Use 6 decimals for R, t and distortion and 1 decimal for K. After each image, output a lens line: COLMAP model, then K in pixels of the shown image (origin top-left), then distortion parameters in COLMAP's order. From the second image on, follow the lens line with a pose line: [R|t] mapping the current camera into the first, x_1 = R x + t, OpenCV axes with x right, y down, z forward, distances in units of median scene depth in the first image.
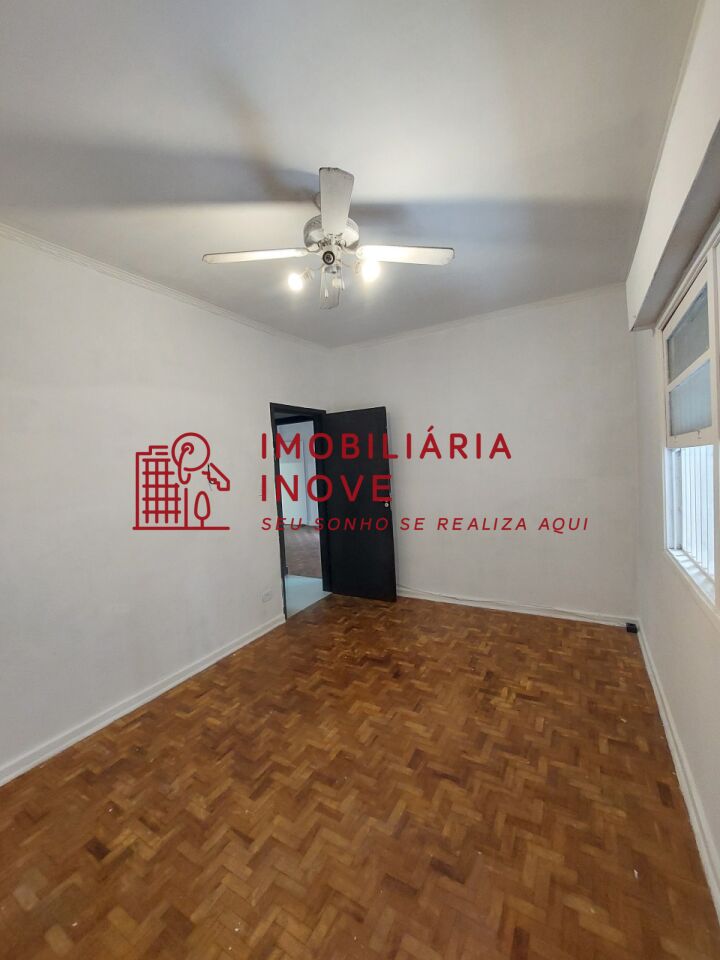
lens RADIAL K [[388.1, 0, 365.3], [0, 388.1, 480.5], [0, 0, 1]] dist [-0.000802, -0.000120]
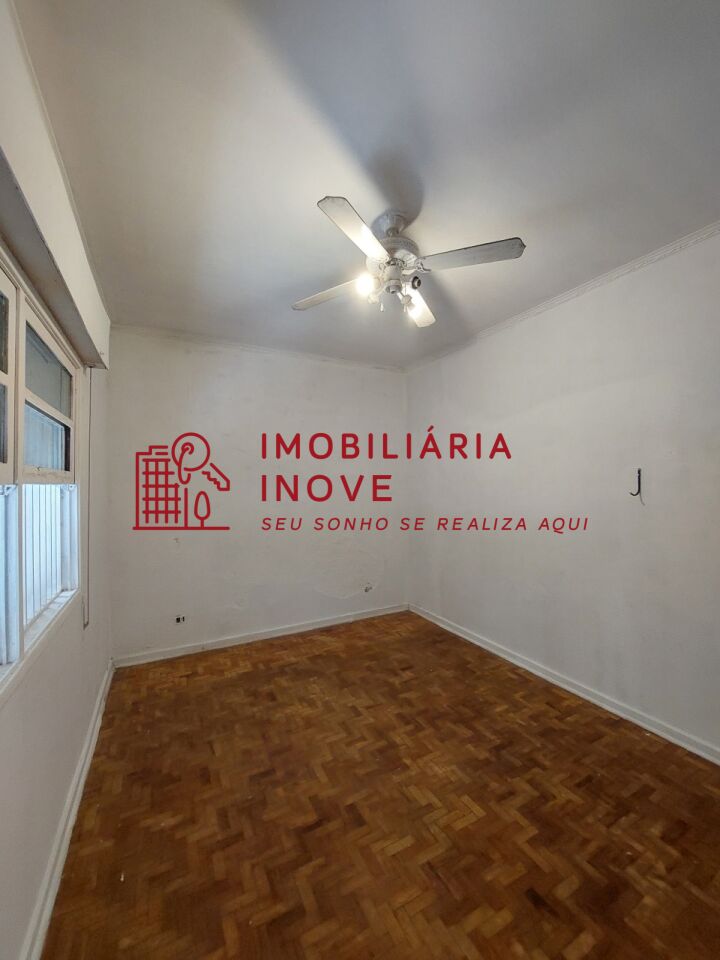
lens RADIAL K [[388.1, 0, 365.4], [0, 388.1, 481.8], [0, 0, 1]] dist [-0.000802, -0.000120]
pose [[-0.533291, 0.061446, -0.843697, 0.801061], [-0.000228, 0.997348, 0.072780, -0.106595], [0.845932, 0.039005, -0.531863, 1.427387]]
